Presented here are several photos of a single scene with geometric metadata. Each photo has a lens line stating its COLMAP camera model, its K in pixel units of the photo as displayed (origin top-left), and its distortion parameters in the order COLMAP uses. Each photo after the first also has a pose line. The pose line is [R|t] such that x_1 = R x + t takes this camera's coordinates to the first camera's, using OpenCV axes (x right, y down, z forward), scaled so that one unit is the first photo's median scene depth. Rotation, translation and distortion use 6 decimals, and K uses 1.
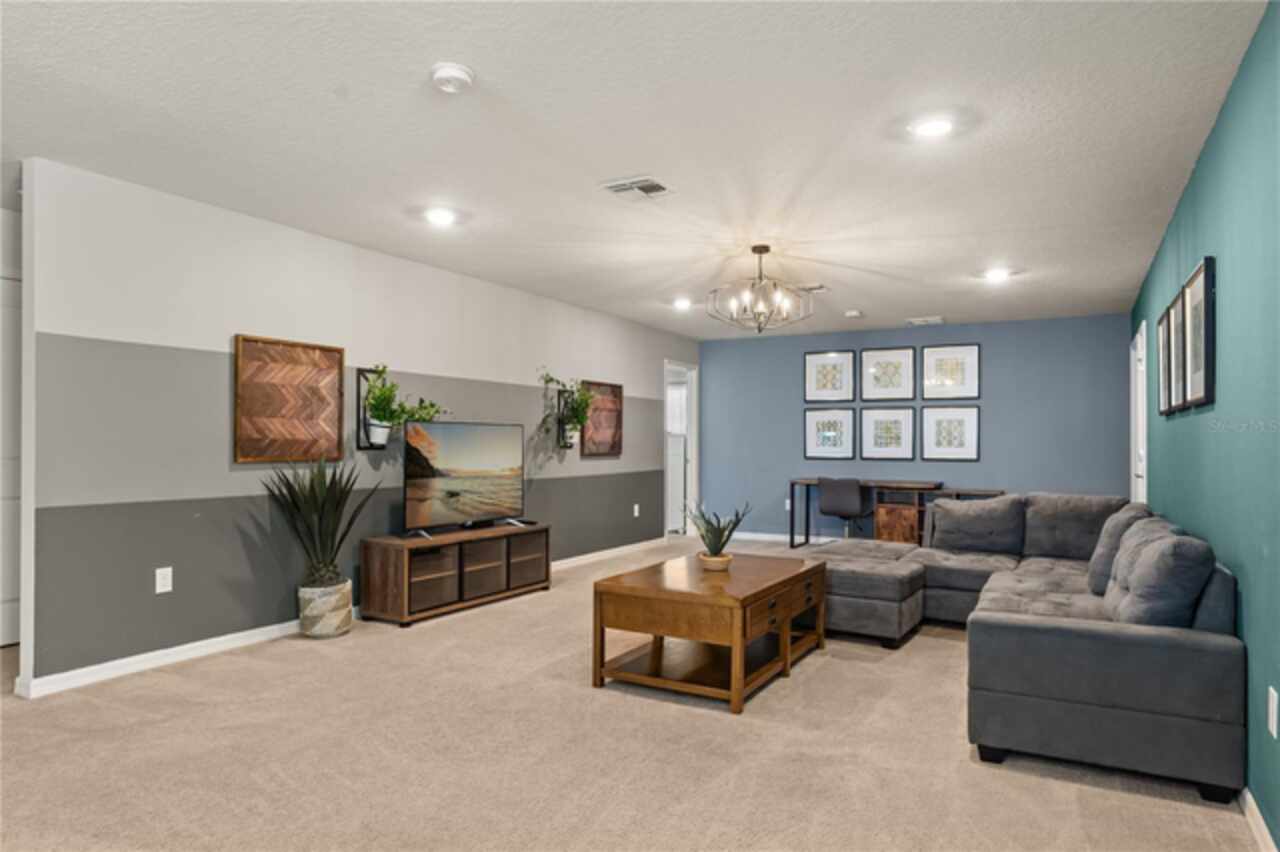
lens RADIAL K [[786.7, 0, 639.4], [0, 786.7, 442.7], [0, 0, 1]] dist [-0.034497, 0.000007]
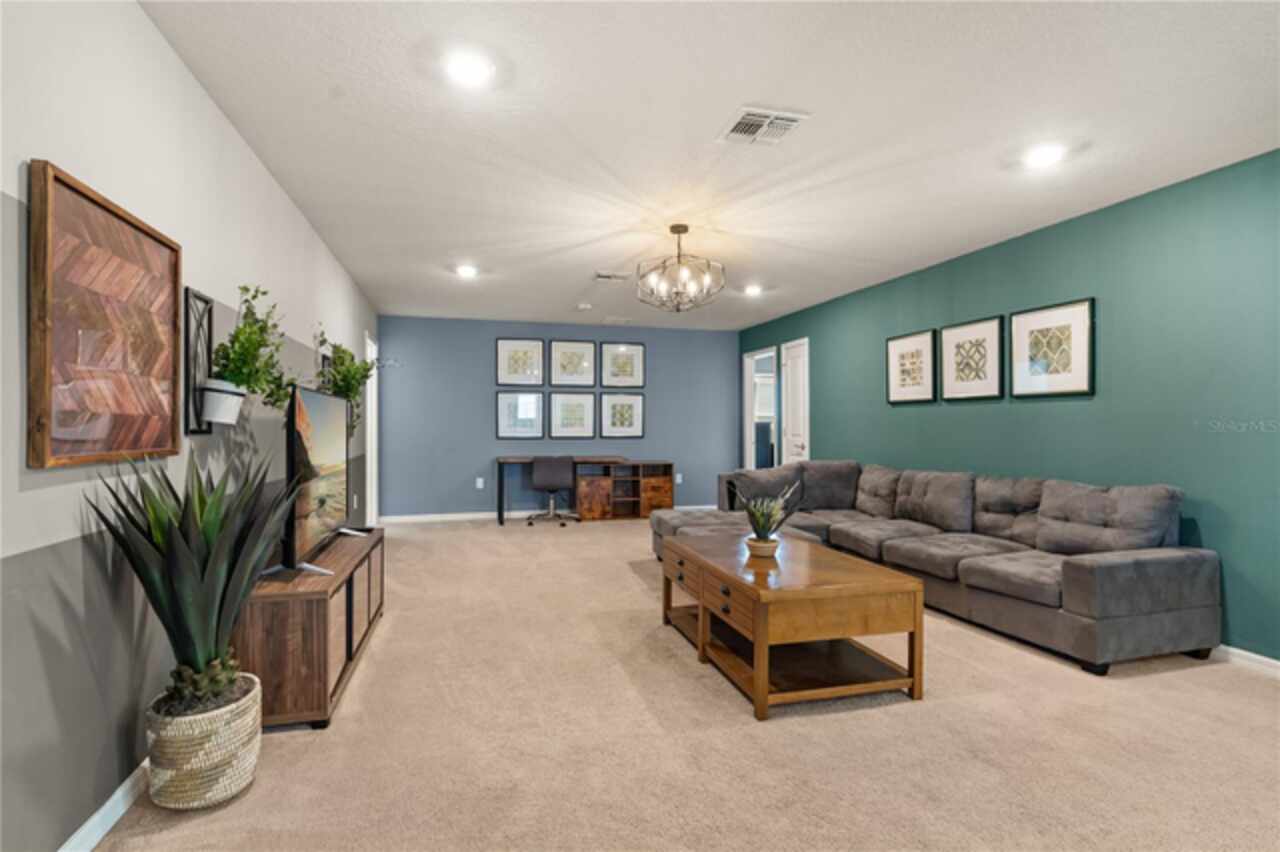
lens RADIAL K [[634.3, 0, 640.0], [0, 634.3, 426.0], [0, 0, 1]] dist [-0.018353, -0.000493]
pose [[0.708260, -0.003585, 0.705943, -0.296616], [0.002047, 0.999993, 0.003024, 0.001421], [-0.705949, -0.000697, 0.708263, 0.304840]]
